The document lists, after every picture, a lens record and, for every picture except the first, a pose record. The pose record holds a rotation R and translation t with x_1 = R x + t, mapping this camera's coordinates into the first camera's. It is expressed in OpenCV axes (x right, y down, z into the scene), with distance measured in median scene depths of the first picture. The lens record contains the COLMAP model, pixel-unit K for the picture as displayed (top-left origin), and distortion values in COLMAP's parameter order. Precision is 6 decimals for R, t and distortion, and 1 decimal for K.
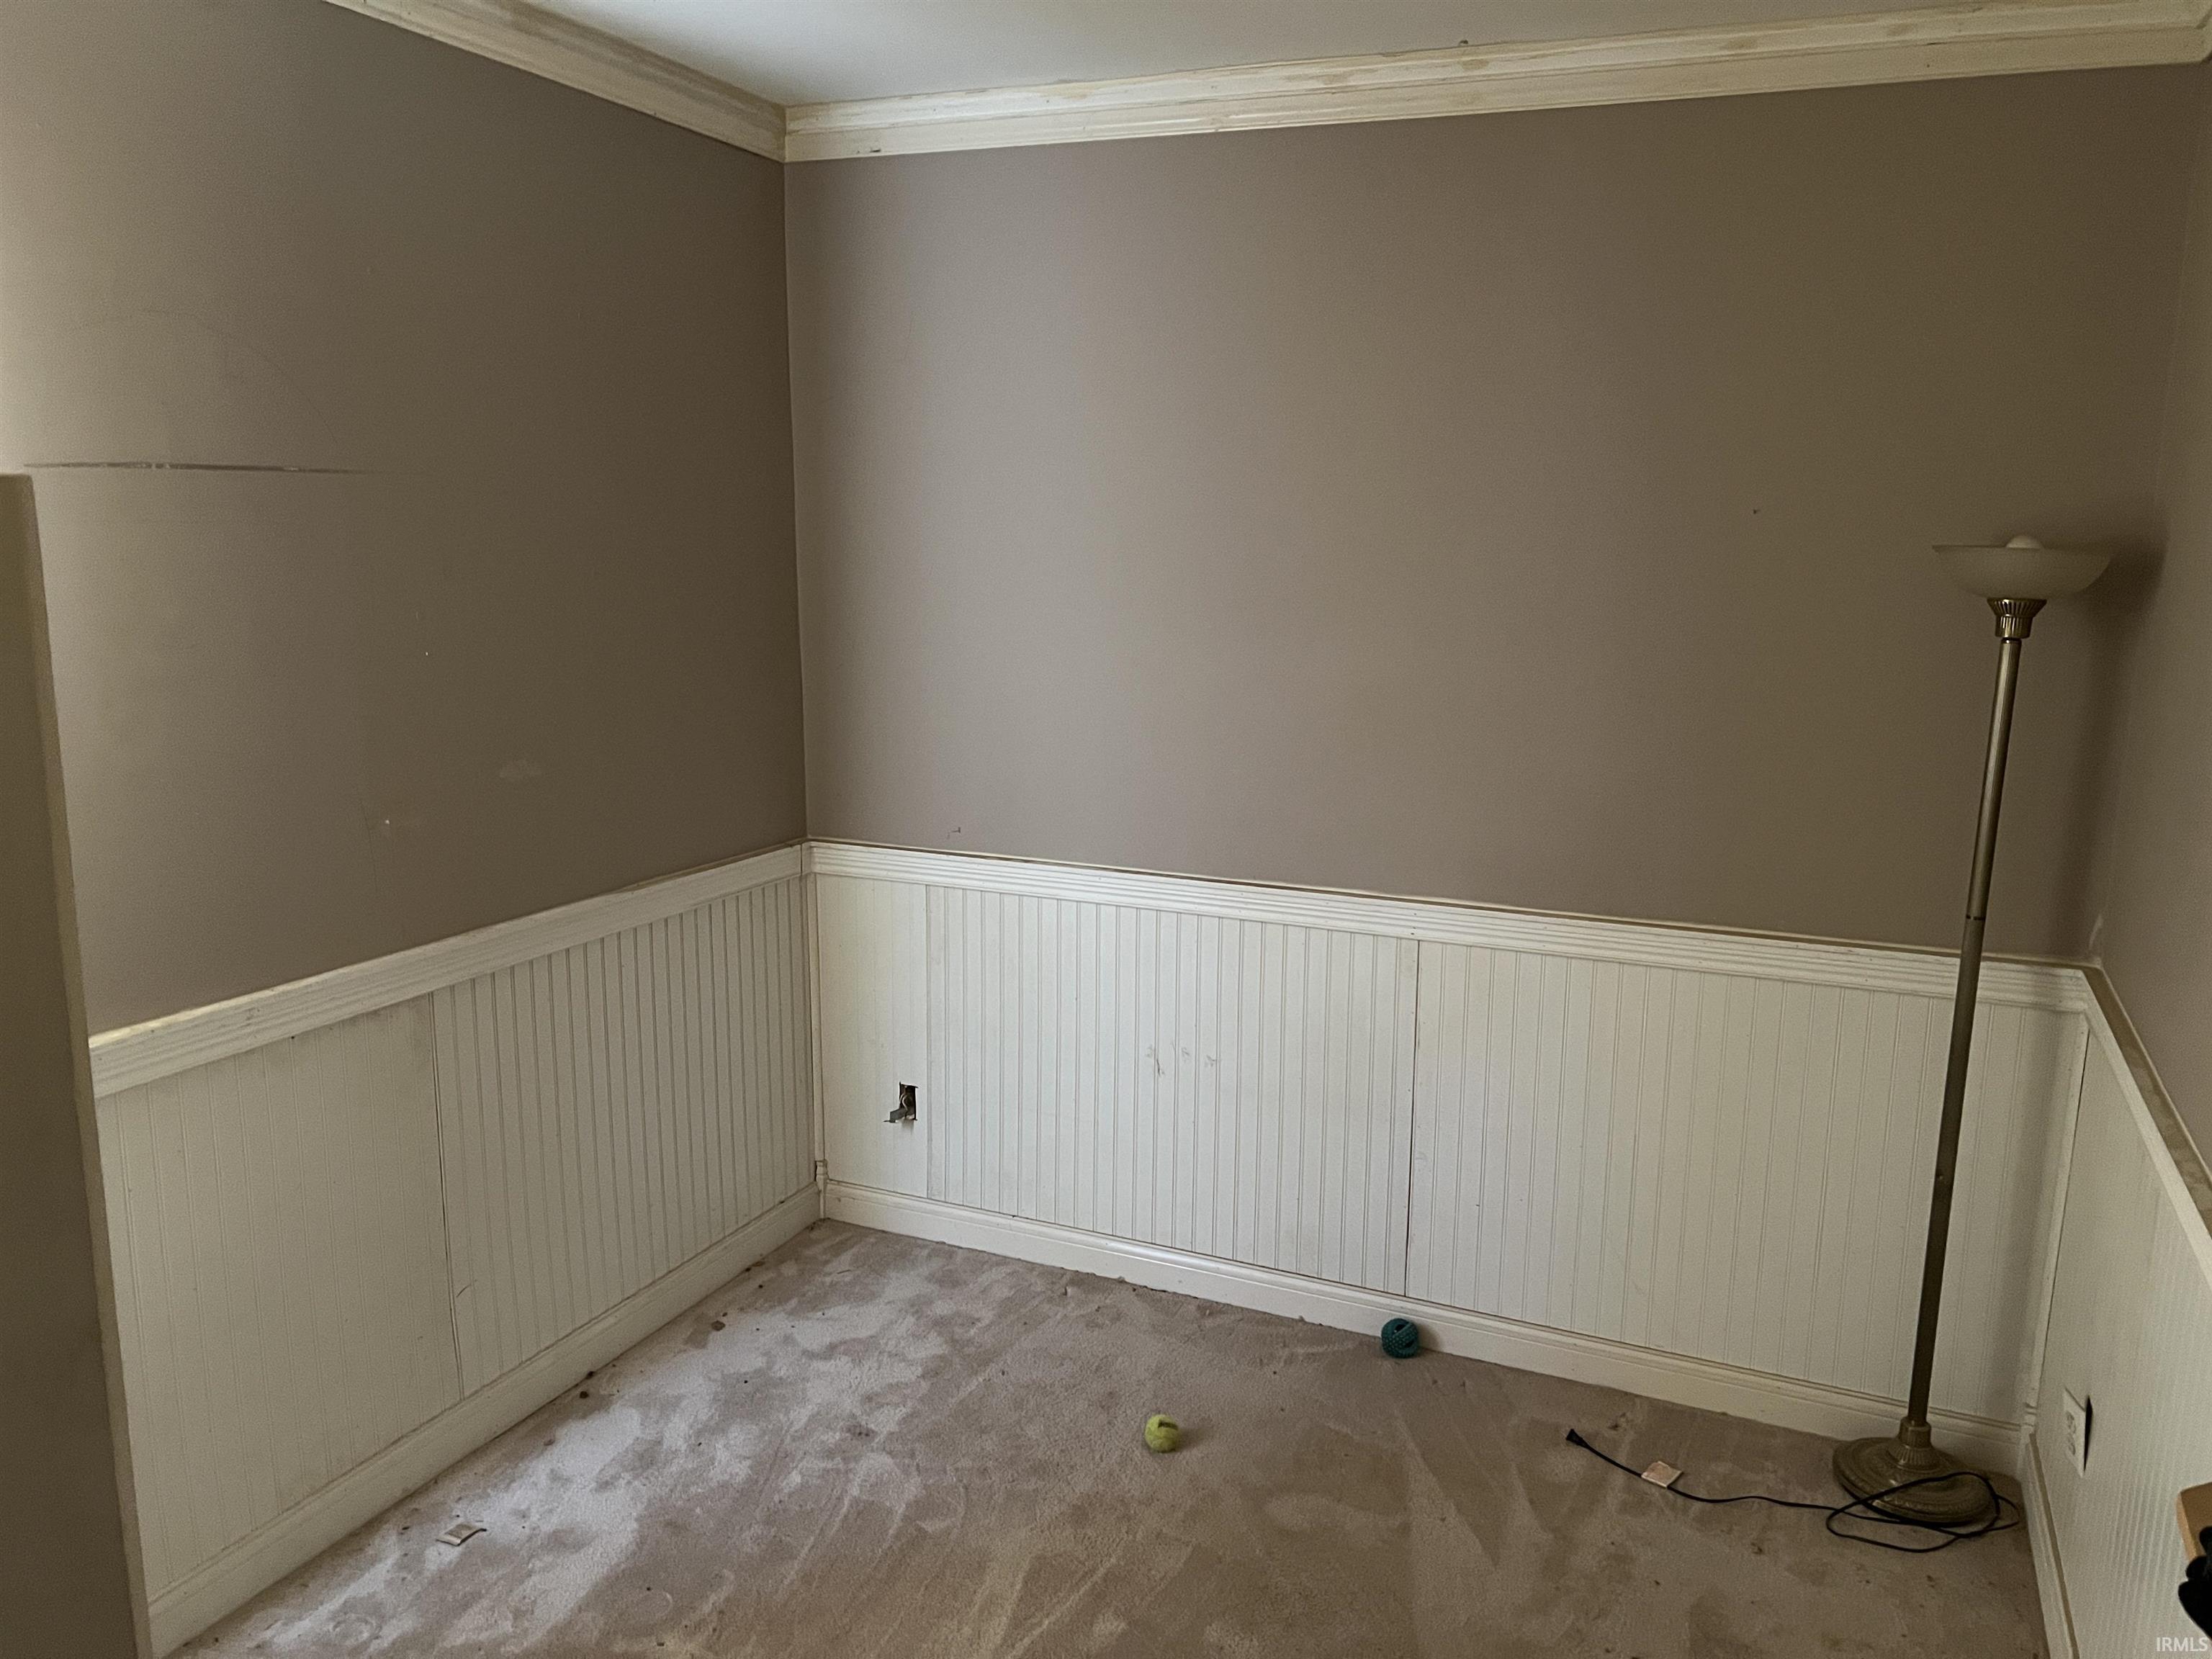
lens RADIAL K [[1655.9, 0, 1106.0], [0, 1655.9, 829.5], [0, 0, 1]] dist [0.107648, -0.116881]
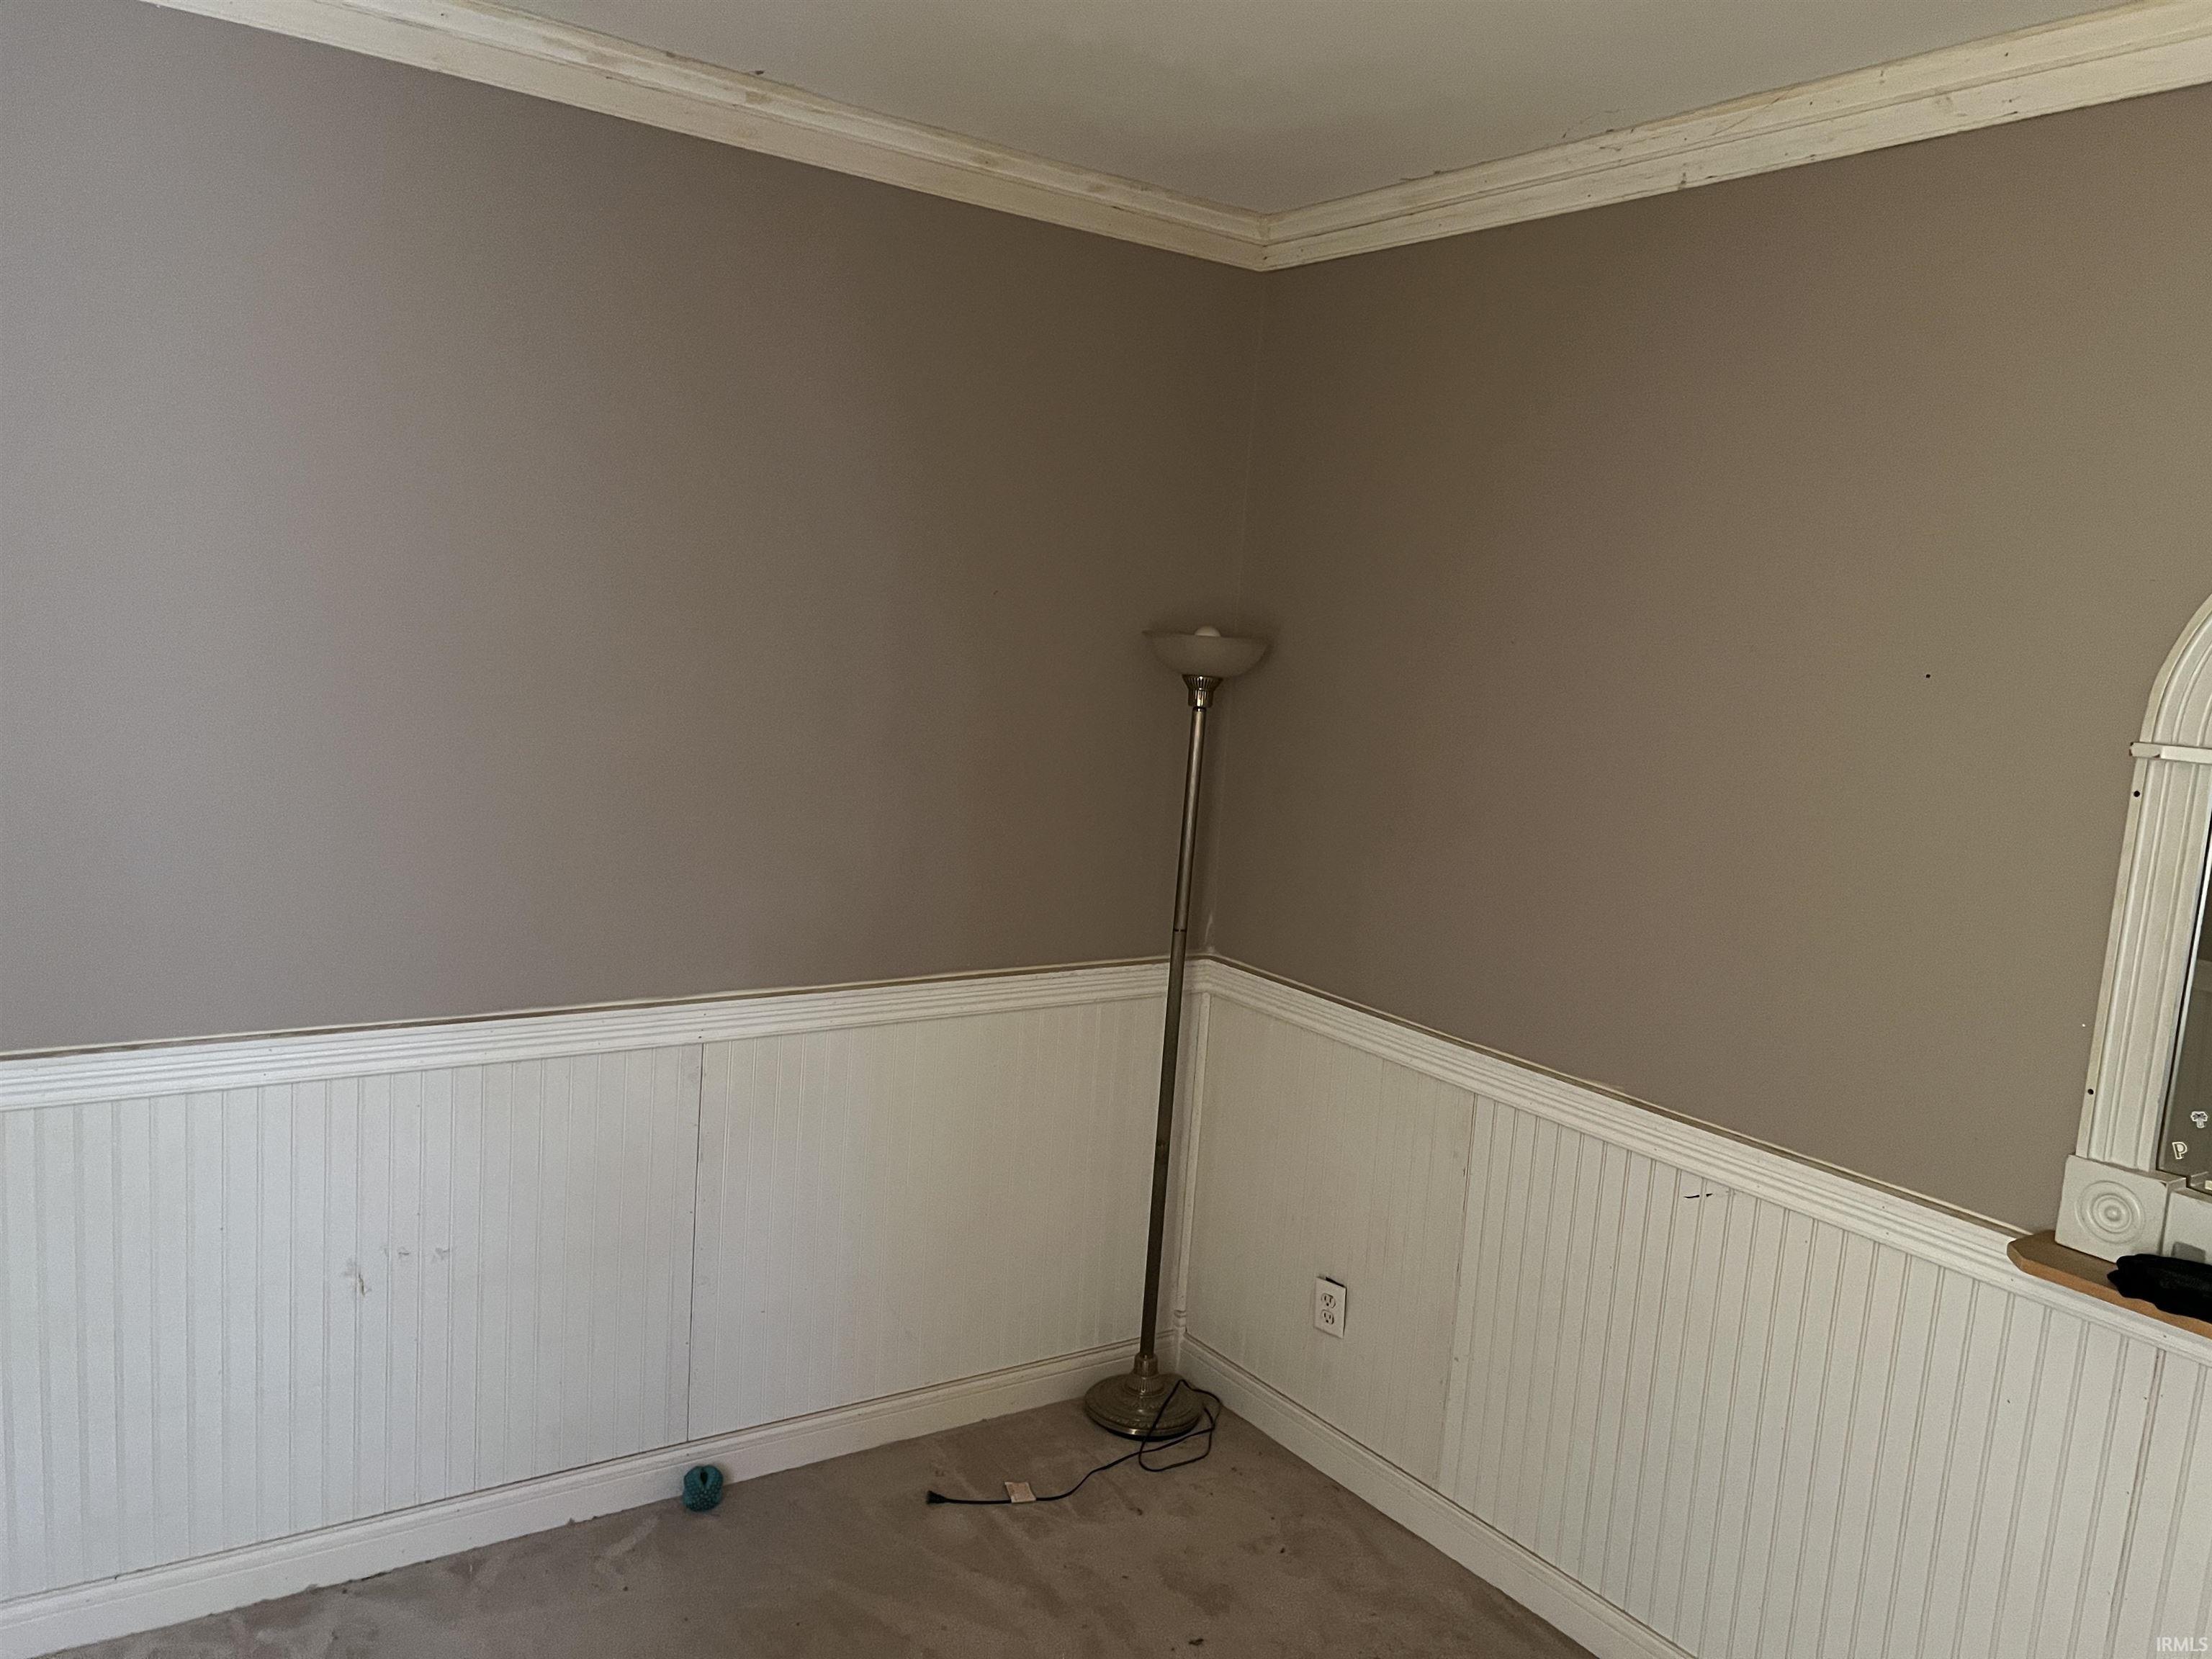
lens RADIAL K [[1655.9, 0, 1106.0], [0, 1655.9, 829.5], [0, 0, 1]] dist [0.107648, -0.116881]
pose [[0.537198, -0.093182, 0.838293, -0.496940], [0.093277, 0.994346, 0.050754, -0.083462], [-0.838283, 0.050928, 0.542852, 0.360176]]
